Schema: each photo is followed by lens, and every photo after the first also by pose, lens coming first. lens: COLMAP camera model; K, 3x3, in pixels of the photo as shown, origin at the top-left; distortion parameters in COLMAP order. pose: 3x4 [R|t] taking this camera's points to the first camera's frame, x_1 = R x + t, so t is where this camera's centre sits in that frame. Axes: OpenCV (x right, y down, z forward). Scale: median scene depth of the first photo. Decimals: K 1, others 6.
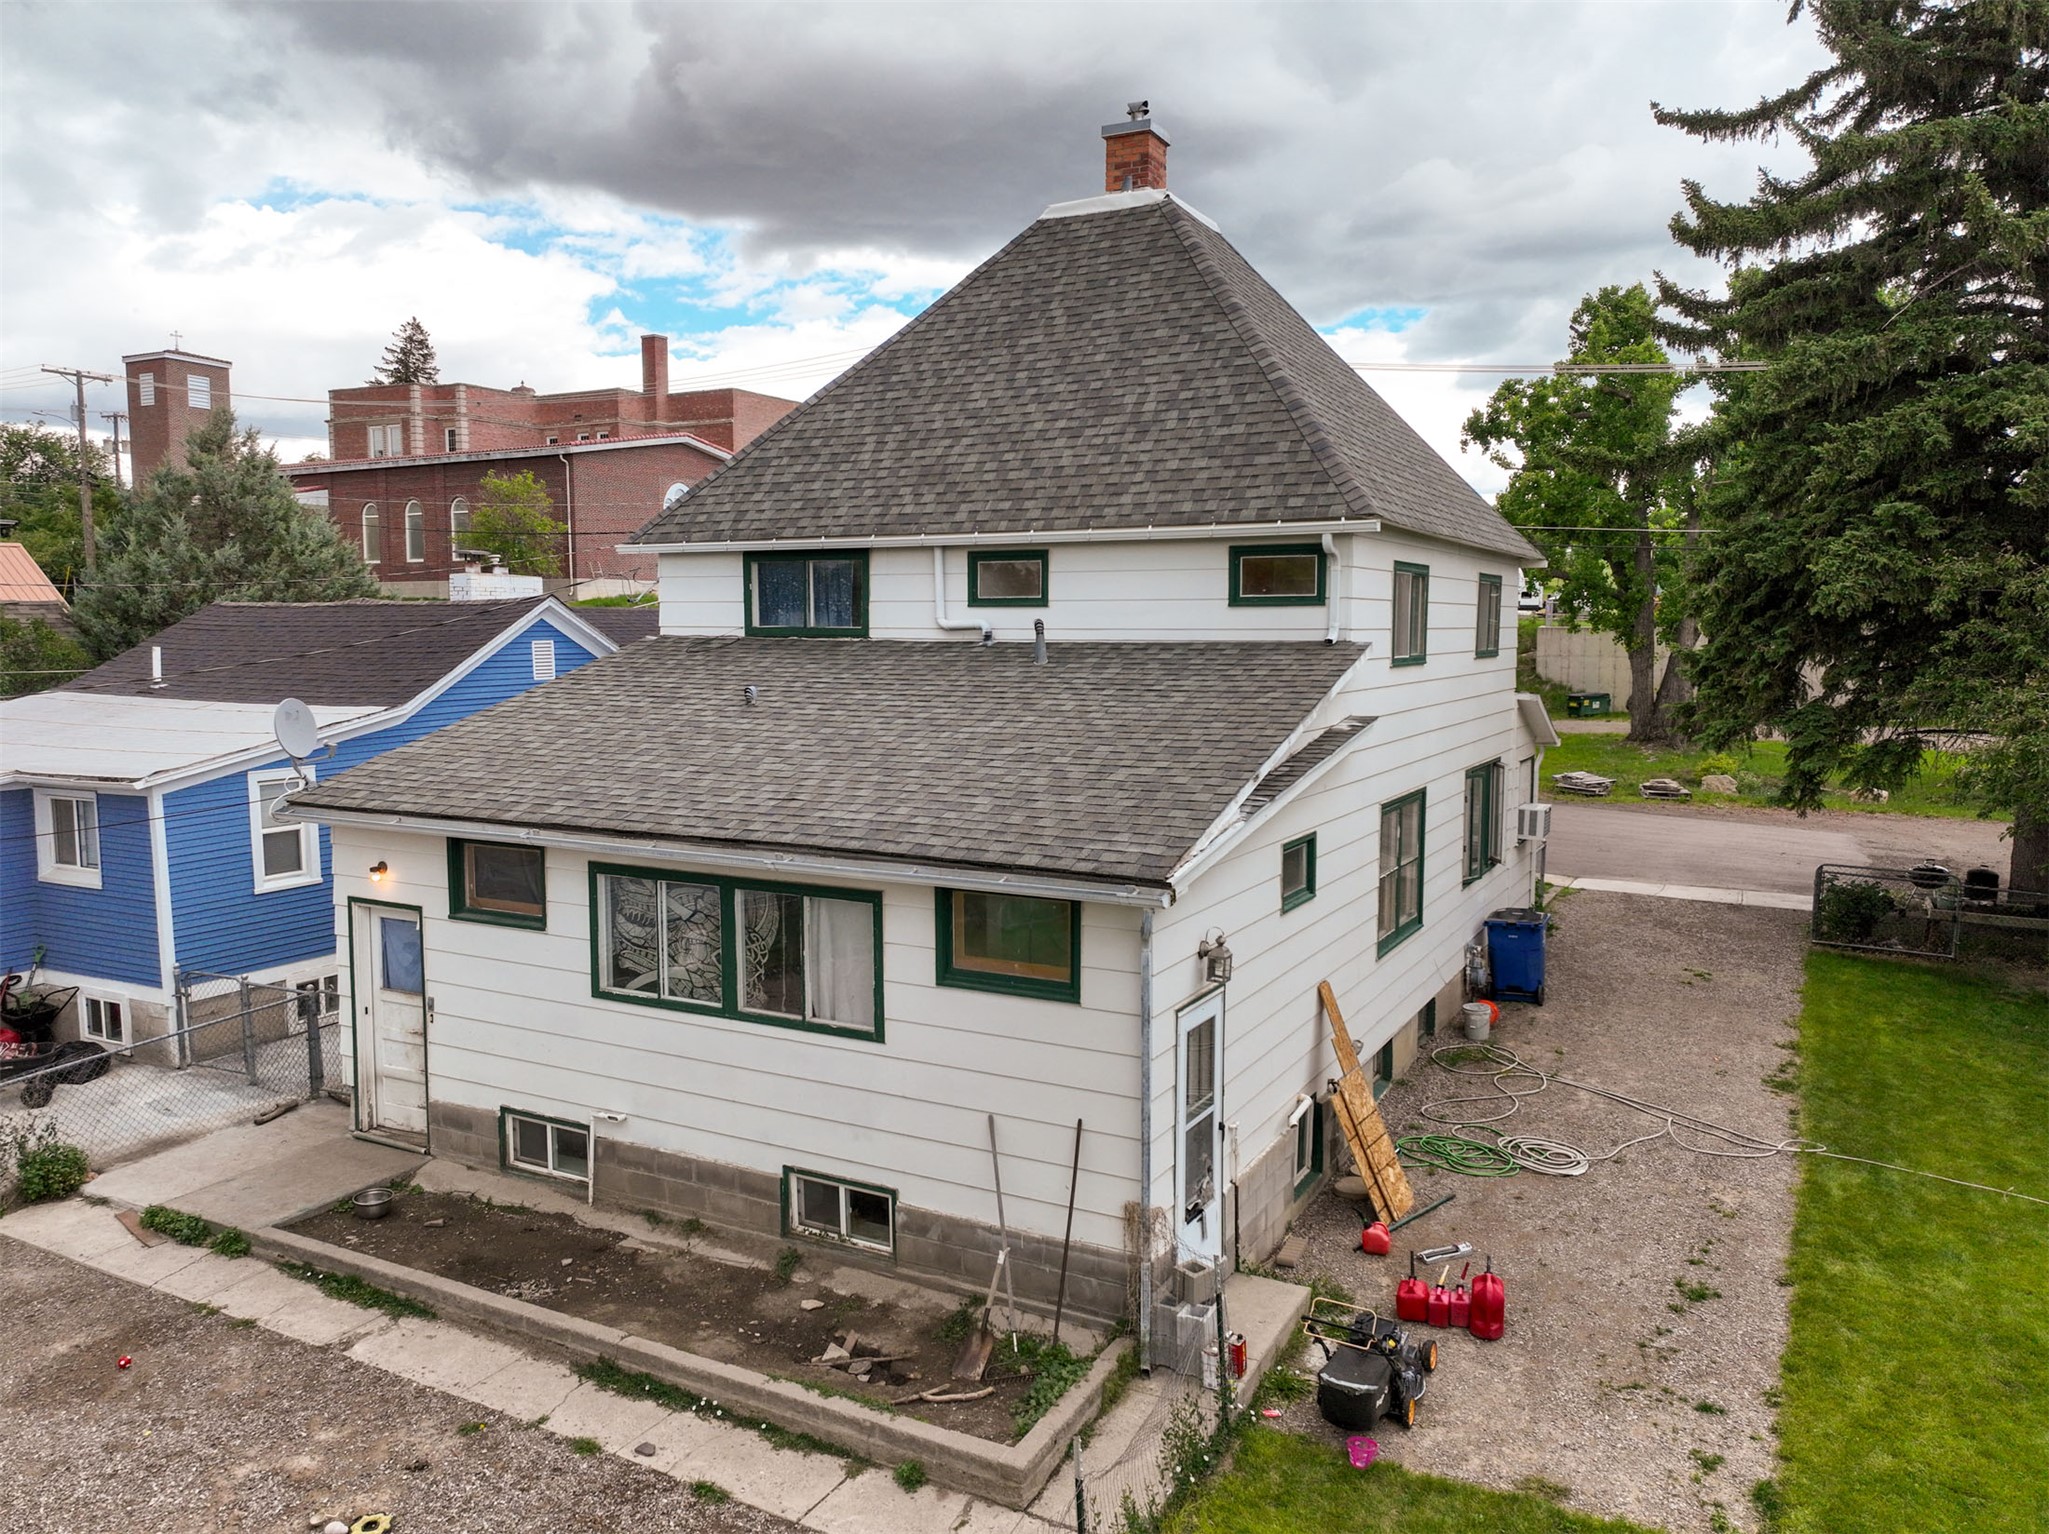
lens RADIAL K [[1478.7, 0, 1041.2], [0, 1478.7, 765.9], [0, 0, 1]] dist [-0.002420, 0.015734]
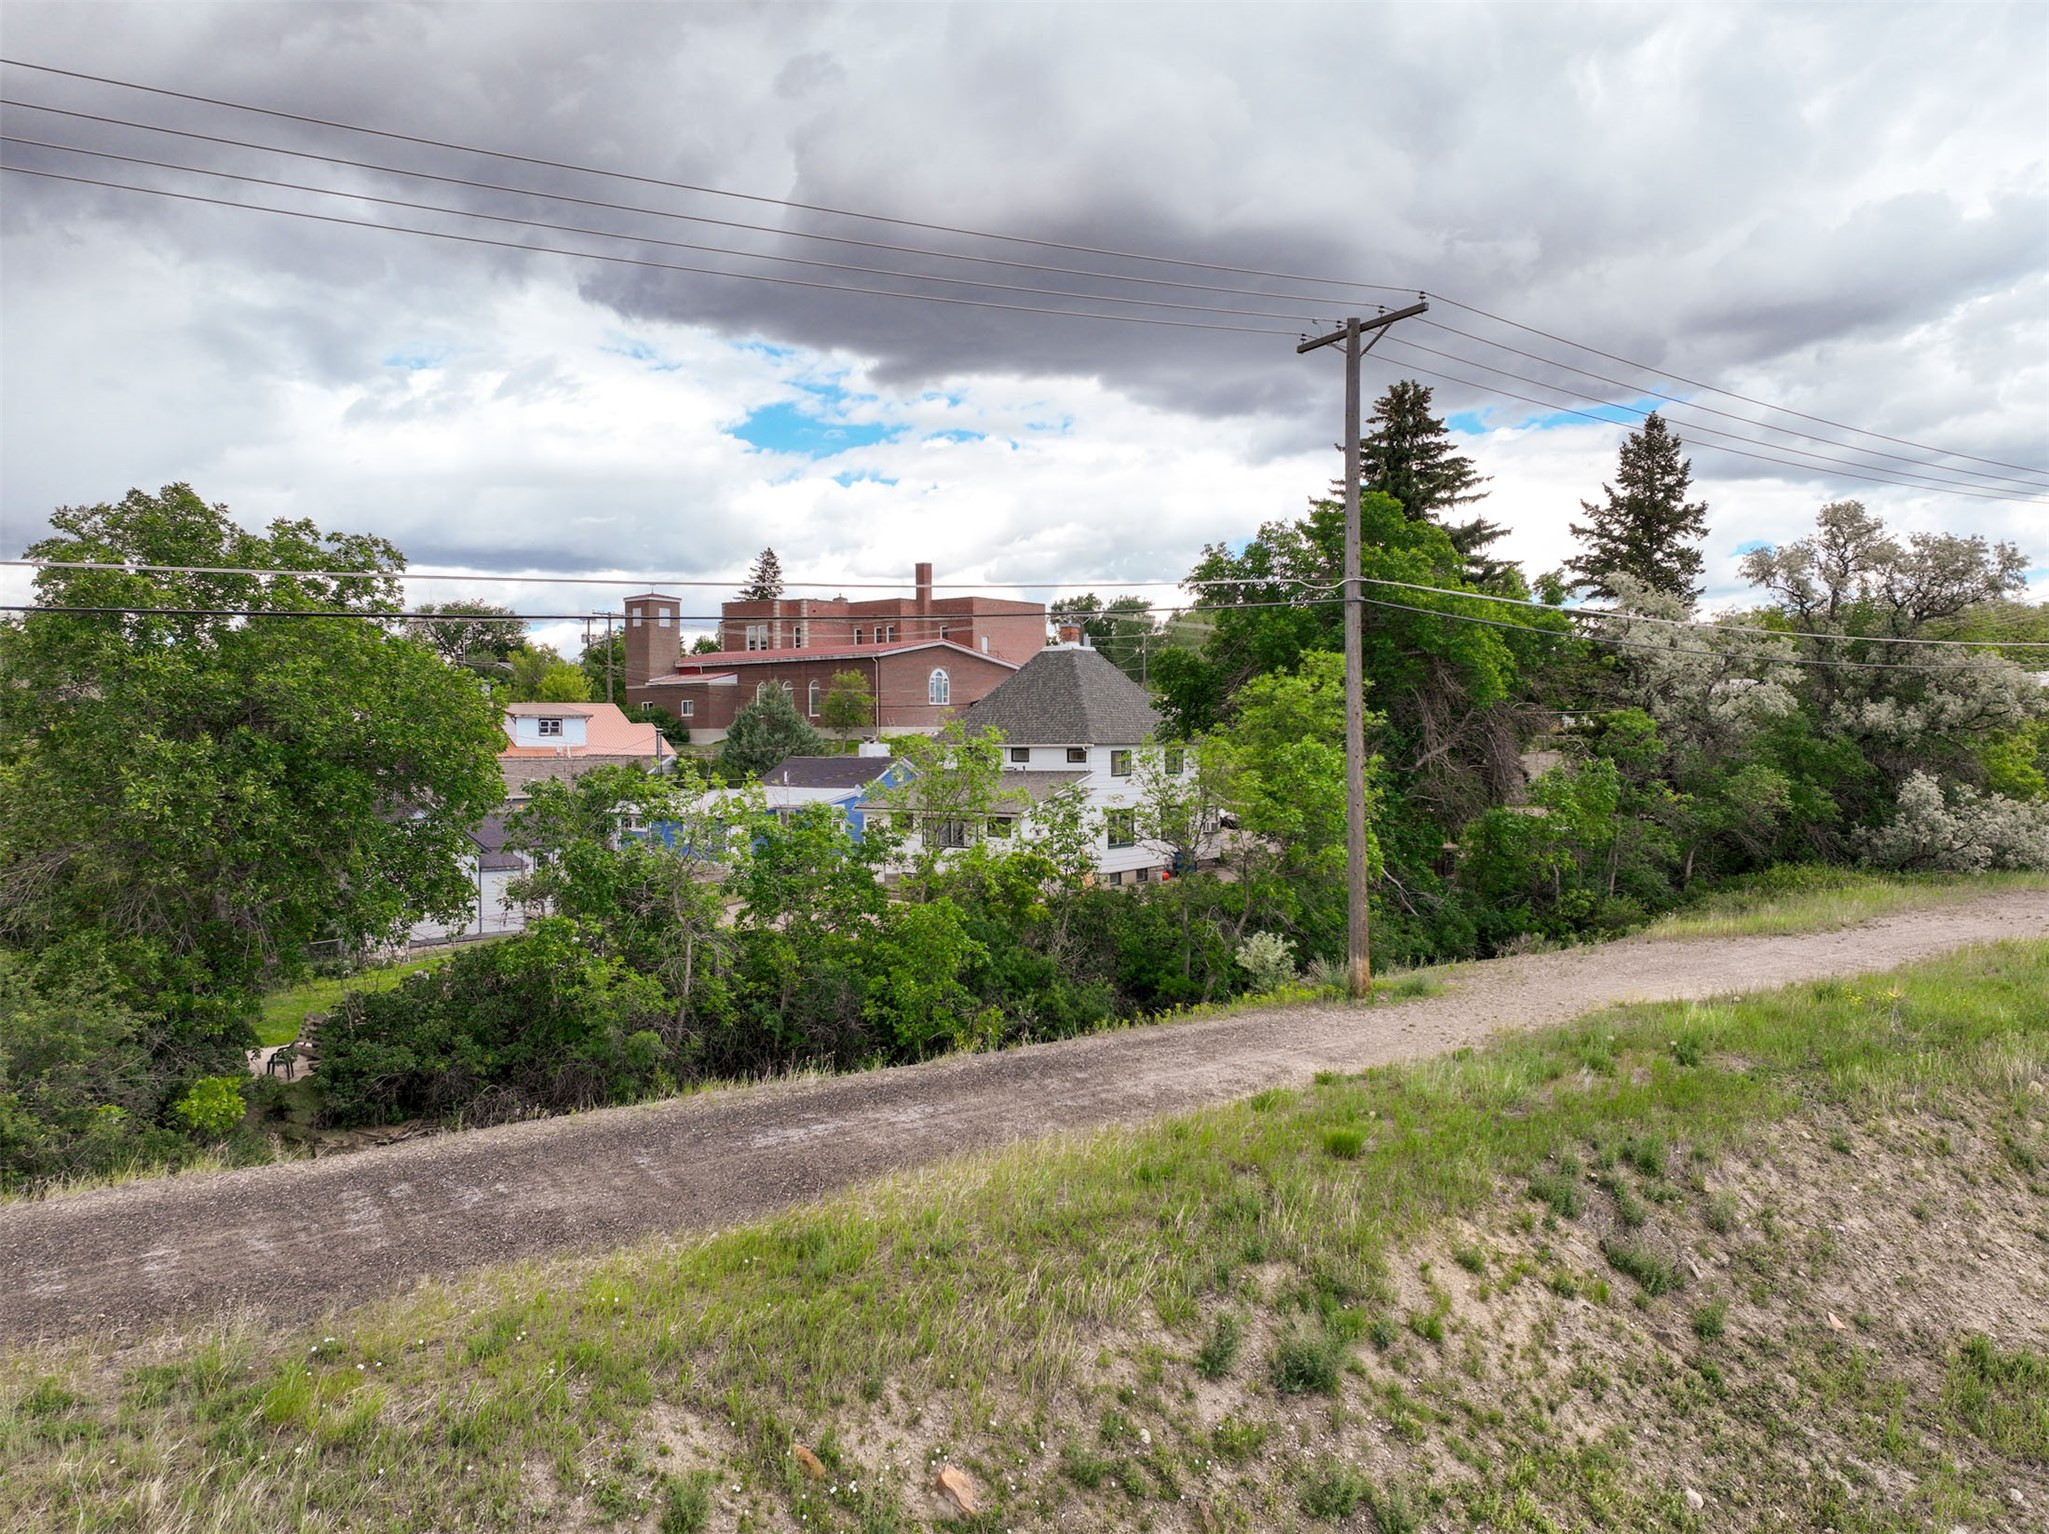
lens RADIAL K [[1478.7, 0, 1041.2], [0, 1478.7, 765.9], [0, 0, 1]] dist [-0.002420, 0.015734]
pose [[0.986154, -0.003943, -0.165784, 0.784820], [-0.008438, 0.997229, -0.073910, 0.224117], [0.165616, 0.074286, 0.983388, -3.307044]]
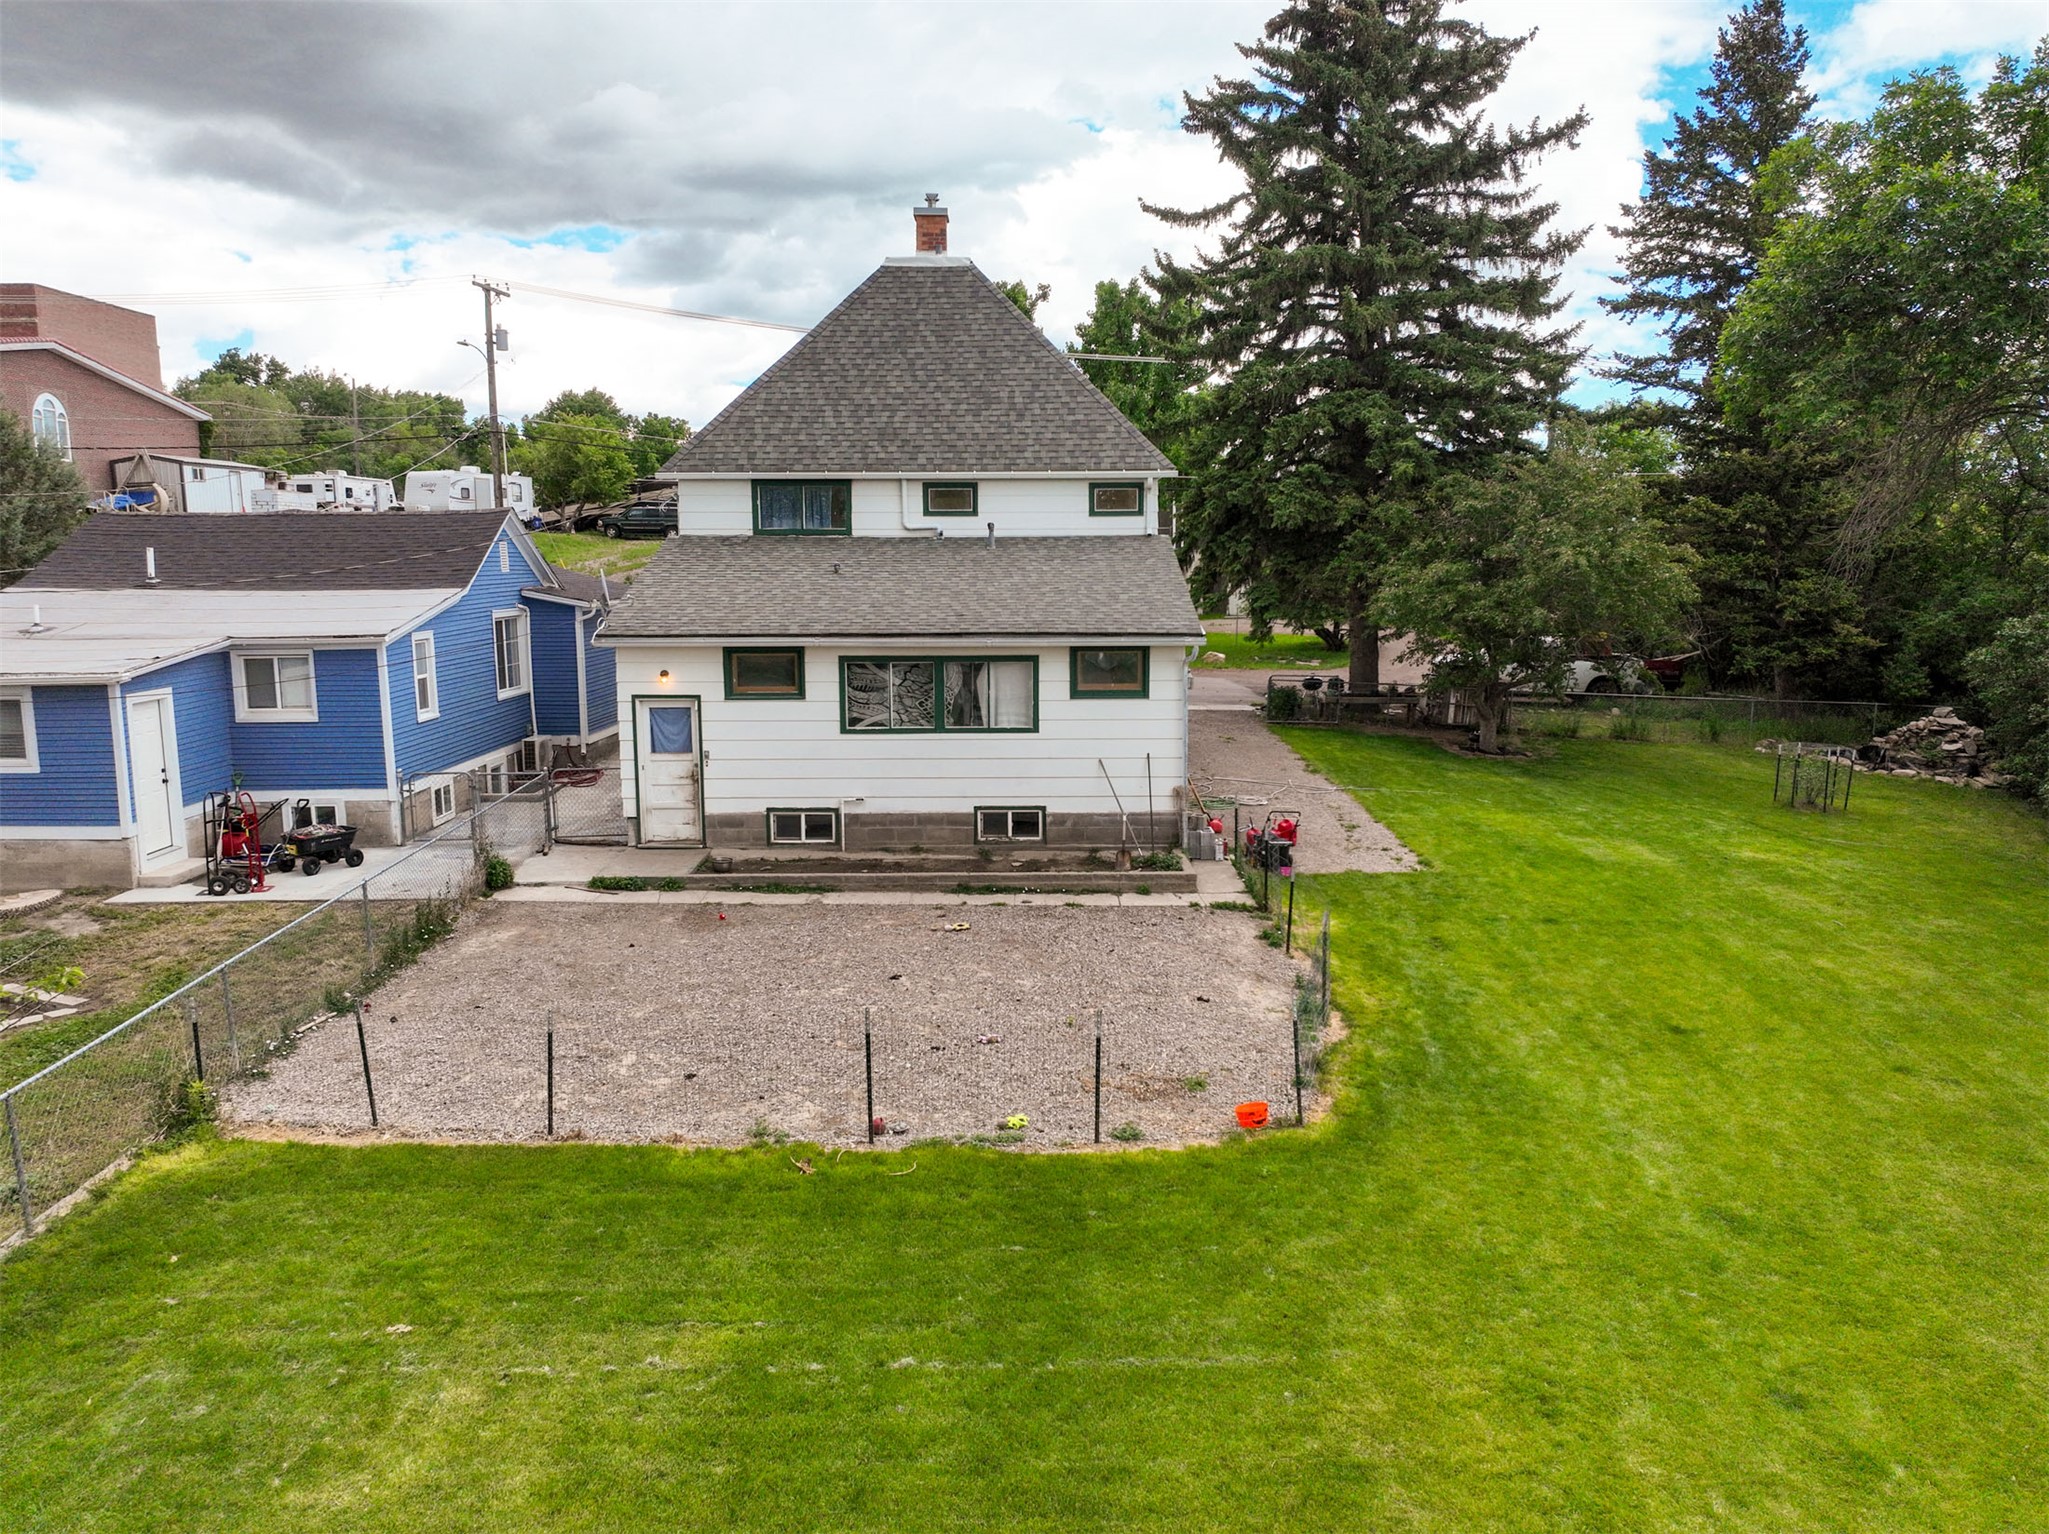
lens RADIAL K [[1478.7, 0, 1041.2], [0, 1478.7, 765.9], [0, 0, 1]] dist [-0.002420, 0.015734]
pose [[0.876498, -0.071398, 0.476081, -0.841199], [0.049732, 0.997079, 0.057972, 0.093525], [-0.478829, -0.027136, 0.877489, -0.598838]]
